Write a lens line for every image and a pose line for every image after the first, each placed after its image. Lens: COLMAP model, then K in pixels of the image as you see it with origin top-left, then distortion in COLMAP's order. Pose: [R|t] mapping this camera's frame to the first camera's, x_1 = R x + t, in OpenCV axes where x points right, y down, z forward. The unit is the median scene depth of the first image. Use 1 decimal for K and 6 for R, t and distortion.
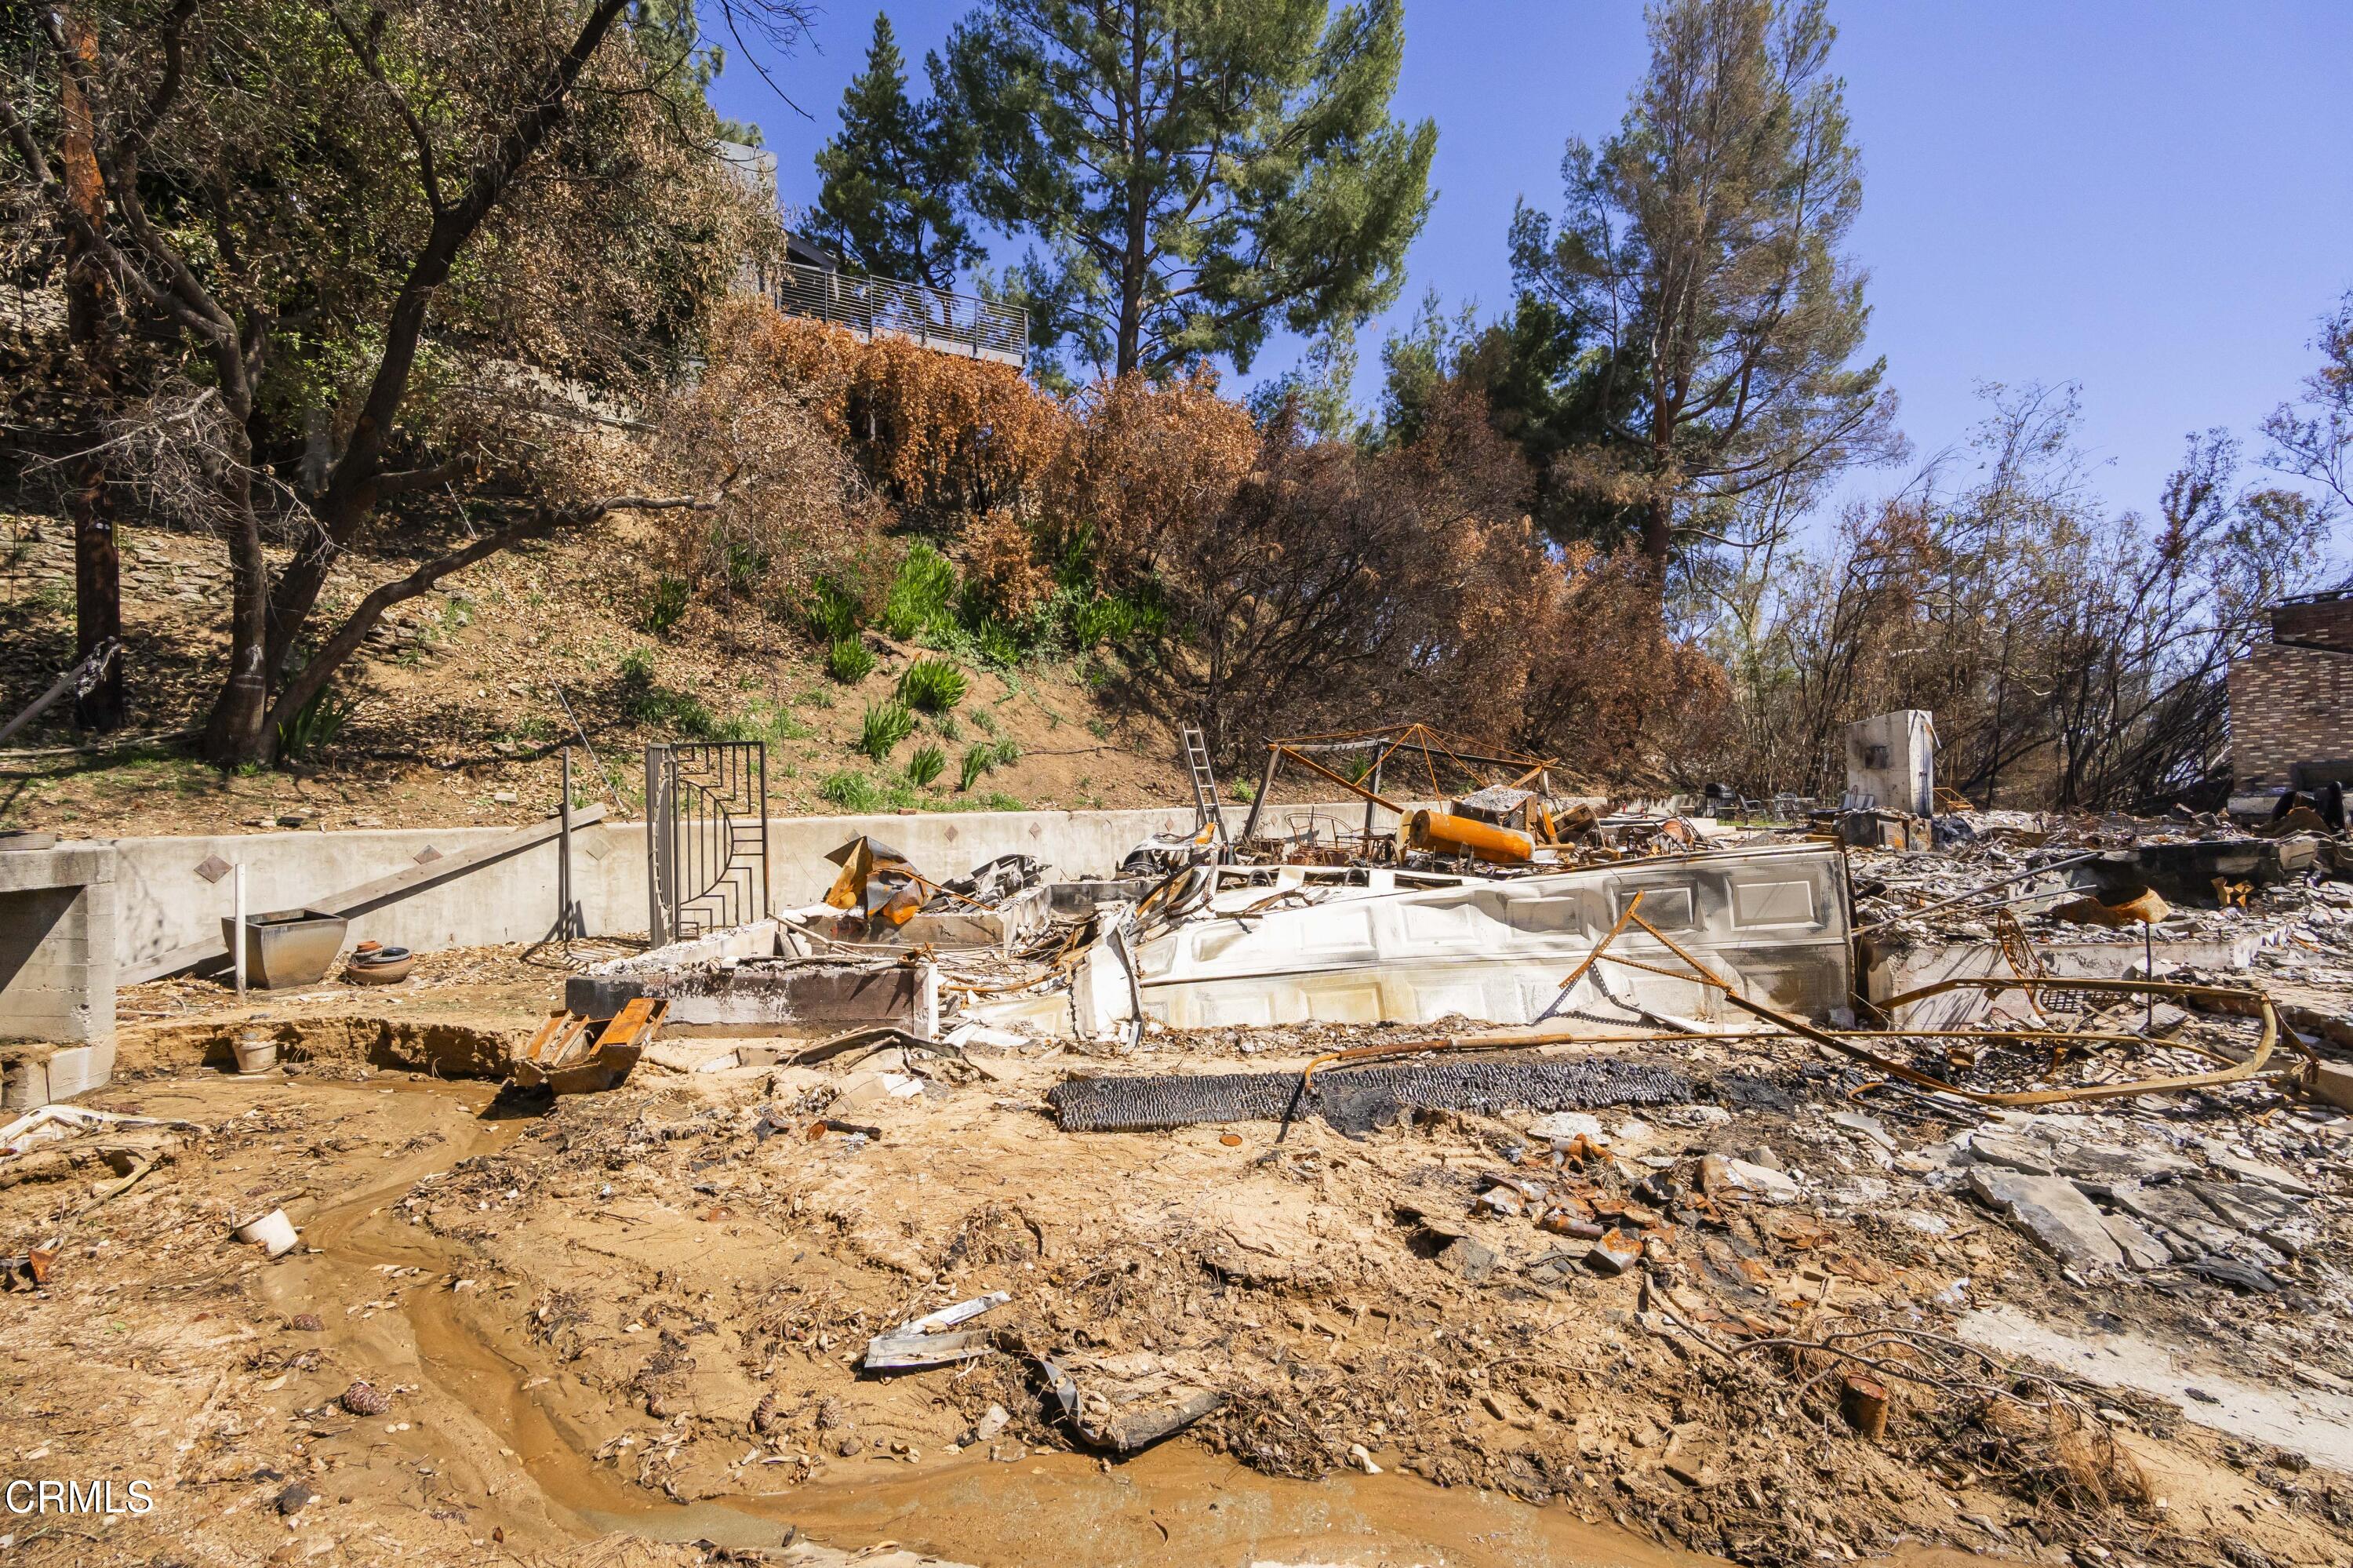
lens RADIAL K [[1019.6, 0, 1174.0], [0, 1019.6, 787.1], [0, 0, 1]] dist [0.001884, 0.000370]
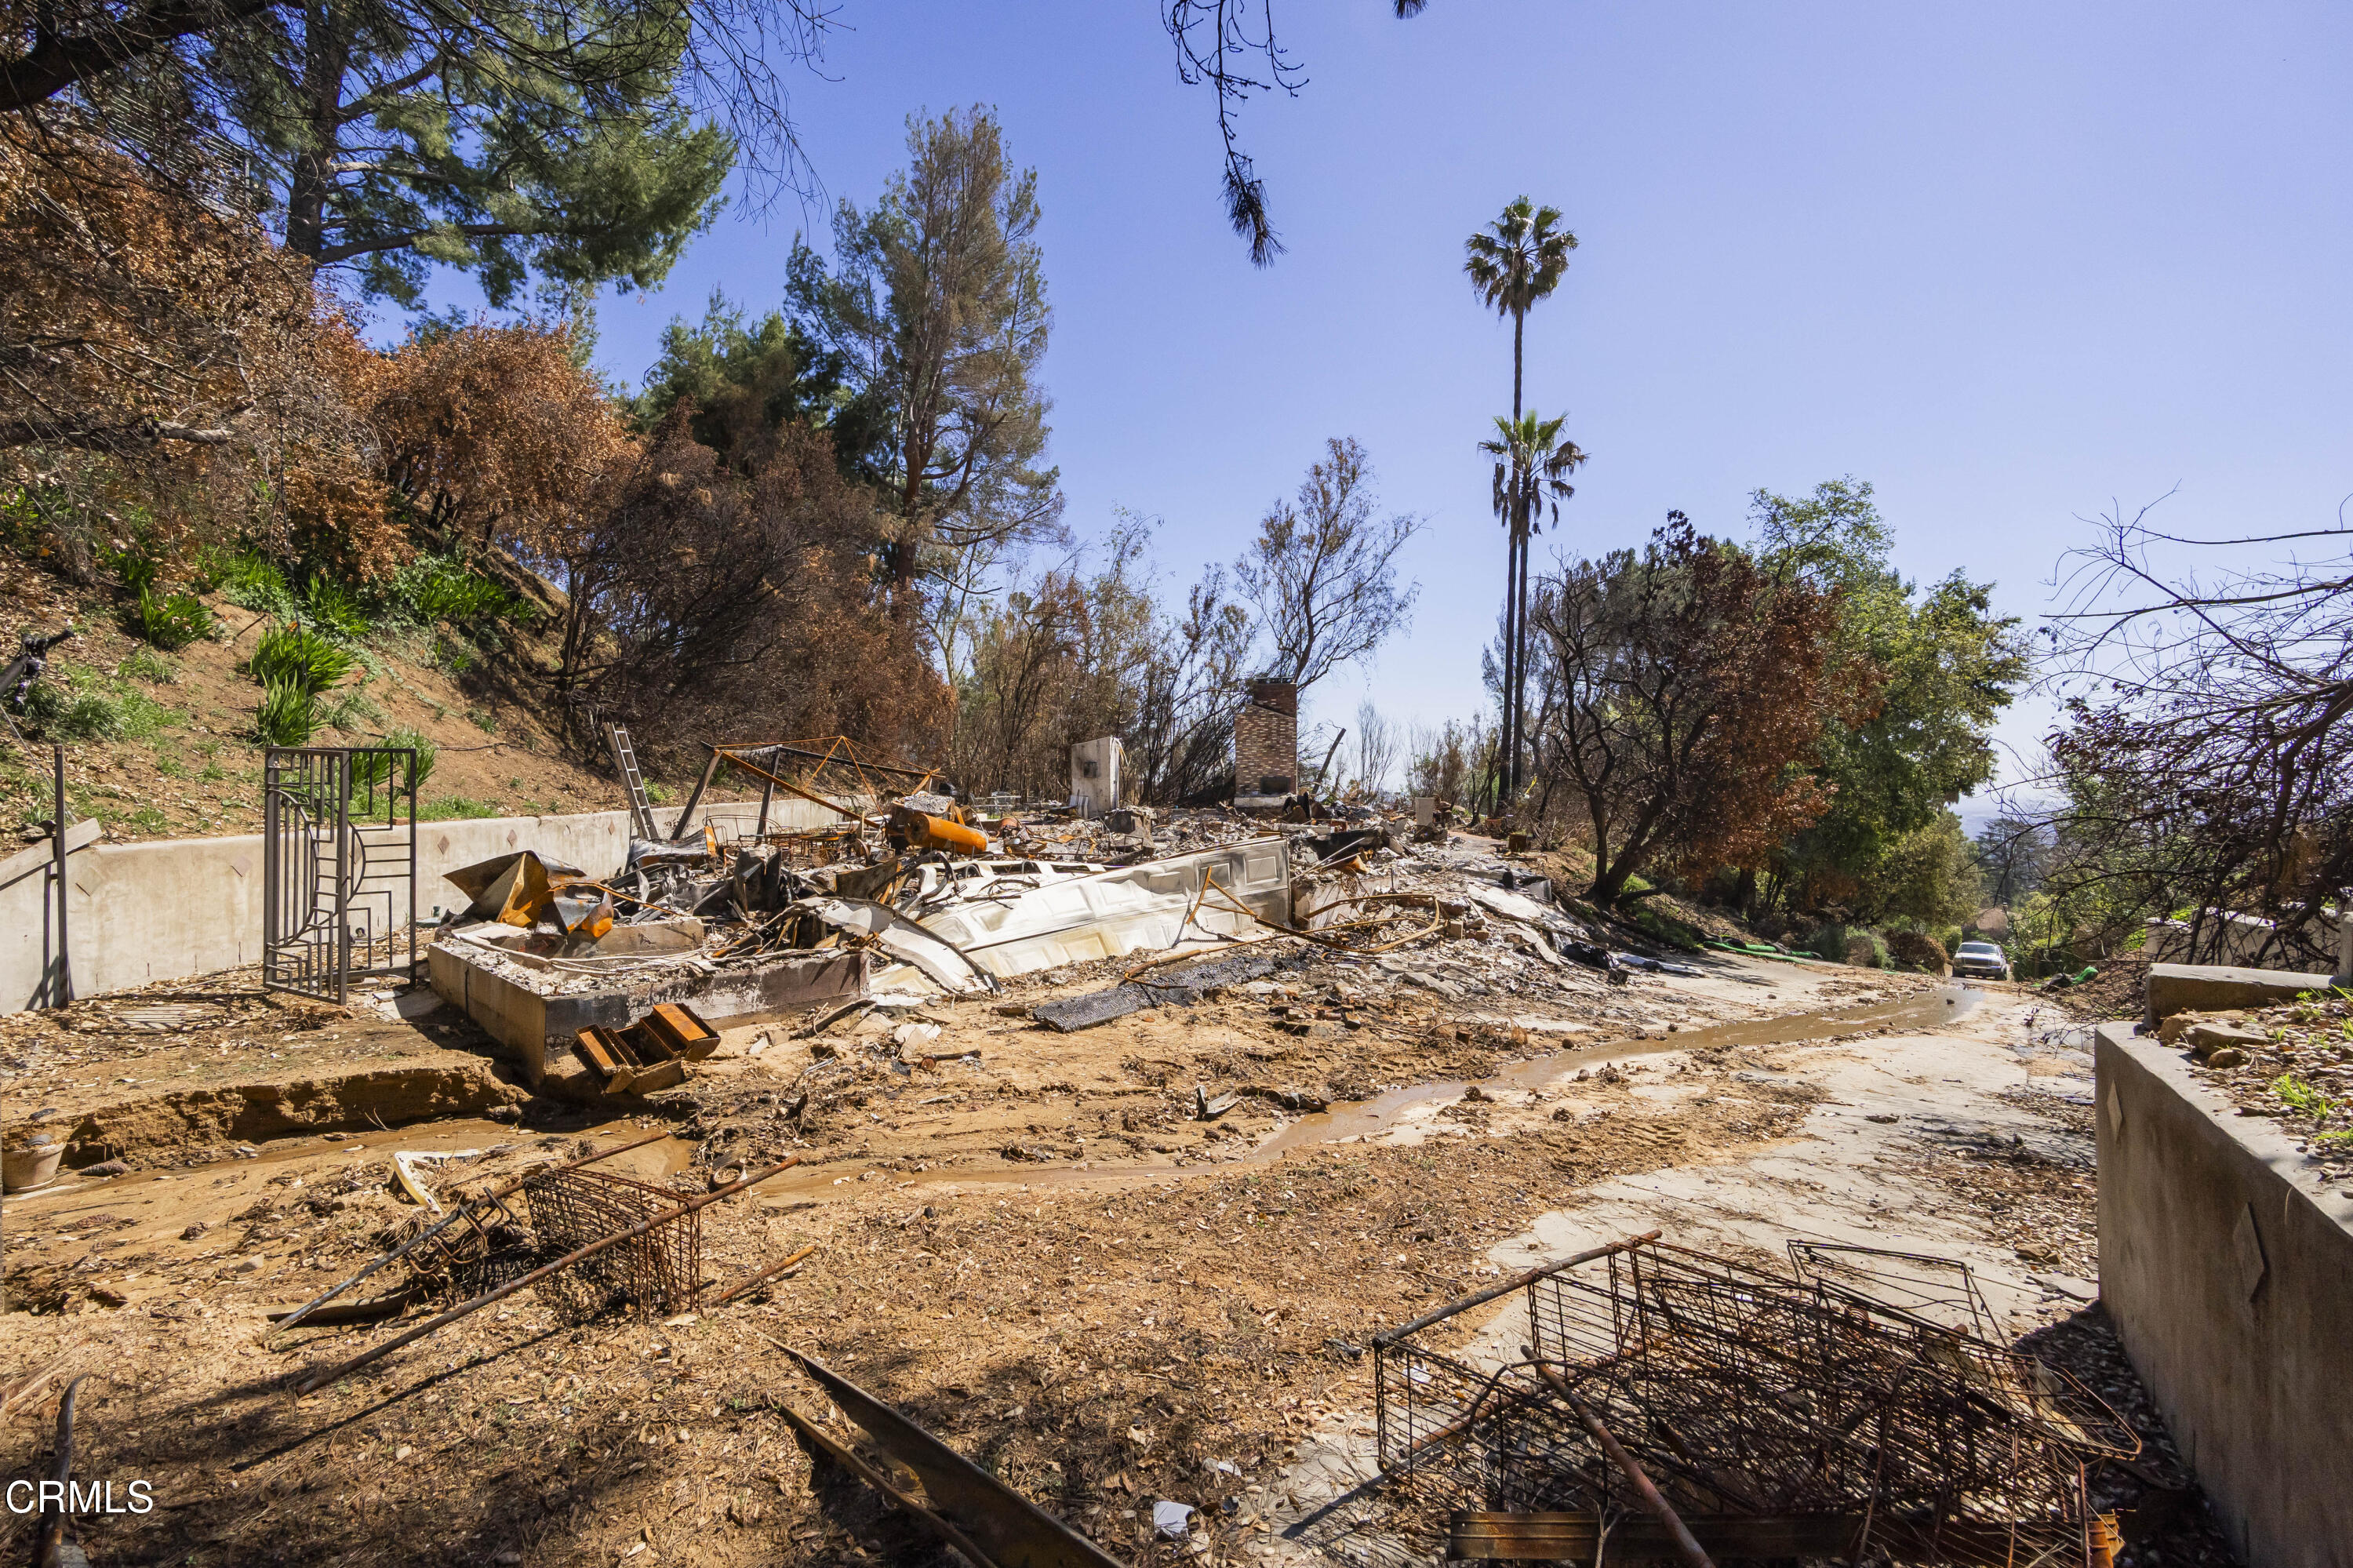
lens RADIAL K [[1019.6, 0, 1181.8], [0, 1019.6, 788.7], [0, 0, 1]] dist [0.001884, 0.000370]
pose [[0.674258, 0.009496, 0.738435, -0.595981], [-0.019109, 0.999807, 0.004591, -0.026279], [-0.738249, -0.017206, 0.674309, -0.097443]]
